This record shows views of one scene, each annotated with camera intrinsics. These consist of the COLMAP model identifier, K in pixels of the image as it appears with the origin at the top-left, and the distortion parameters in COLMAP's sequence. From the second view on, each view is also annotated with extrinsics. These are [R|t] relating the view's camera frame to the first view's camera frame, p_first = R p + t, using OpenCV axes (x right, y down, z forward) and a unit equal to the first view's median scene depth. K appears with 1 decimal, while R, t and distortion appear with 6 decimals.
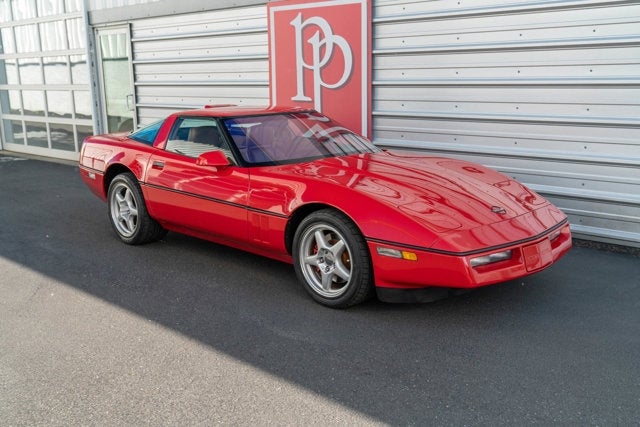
lens RADIAL K [[682.9, 0, 320.0], [0, 682.9, 213.5], [0, 0, 1]] dist [0.002170, 0.005742]
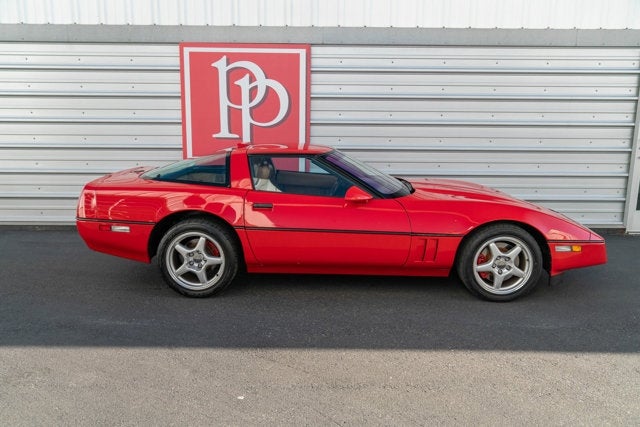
lens RADIAL K [[532.2, 0, 320.0], [0, 532.2, 213.5], [0, 0, 1]] dist [-0.005137, -0.000418]
pose [[0.721119, -0.106705, 0.684545, -0.523104], [0.120392, 0.992336, 0.027858, -0.053966], [-0.682271, 0.062325, 0.728438, 0.307052]]
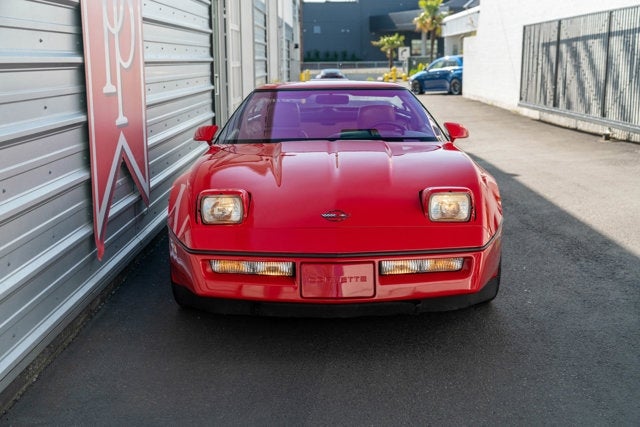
lens RADIAL K [[900.0, 0, 320.0], [0, 900.0, 213.5], [0, 0, 1]] dist [0.032012, -0.029977]
pose [[-0.678708, -0.095321, 0.728196, -0.671863], [0.176238, 0.941428, 0.287495, -0.257276], [-0.712948, 0.323461, -0.622156, 1.391590]]
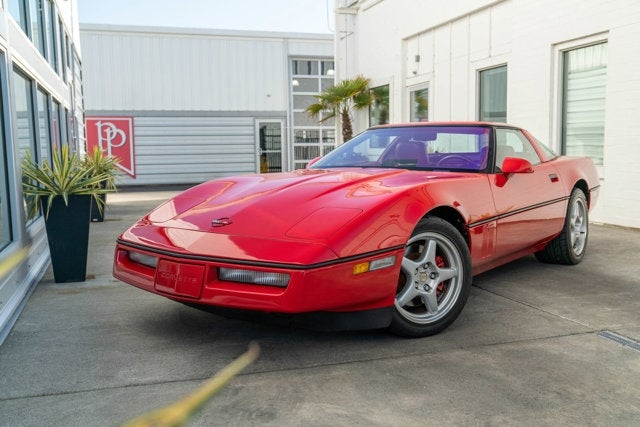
lens RADIAL K [[622.2, 0, 320.0], [0, 622.2, 213.5], [0, 0, 1]] dist [0.002746, 0.004843]
pose [[0.484991, -0.091569, 0.869712, -1.910481], [0.177906, 0.984038, 0.004397, 0.245055], [-0.856232, 0.152595, 0.493540, -1.036213]]
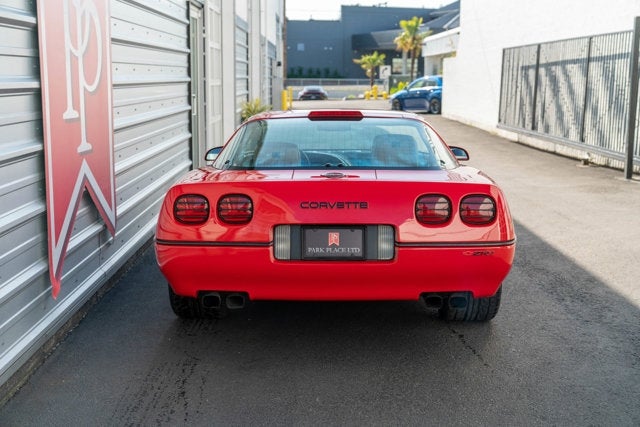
lens RADIAL K [[878.2, 0, 320.0], [0, 878.2, 213.5], [0, 0, 1]] dist [0.013690, 0.012814]
pose [[-0.692599, -0.093981, 0.715174, -0.634008], [0.158374, 0.947470, 0.277881, -0.256981], [-0.703722, 0.305725, -0.641333, 1.346638]]
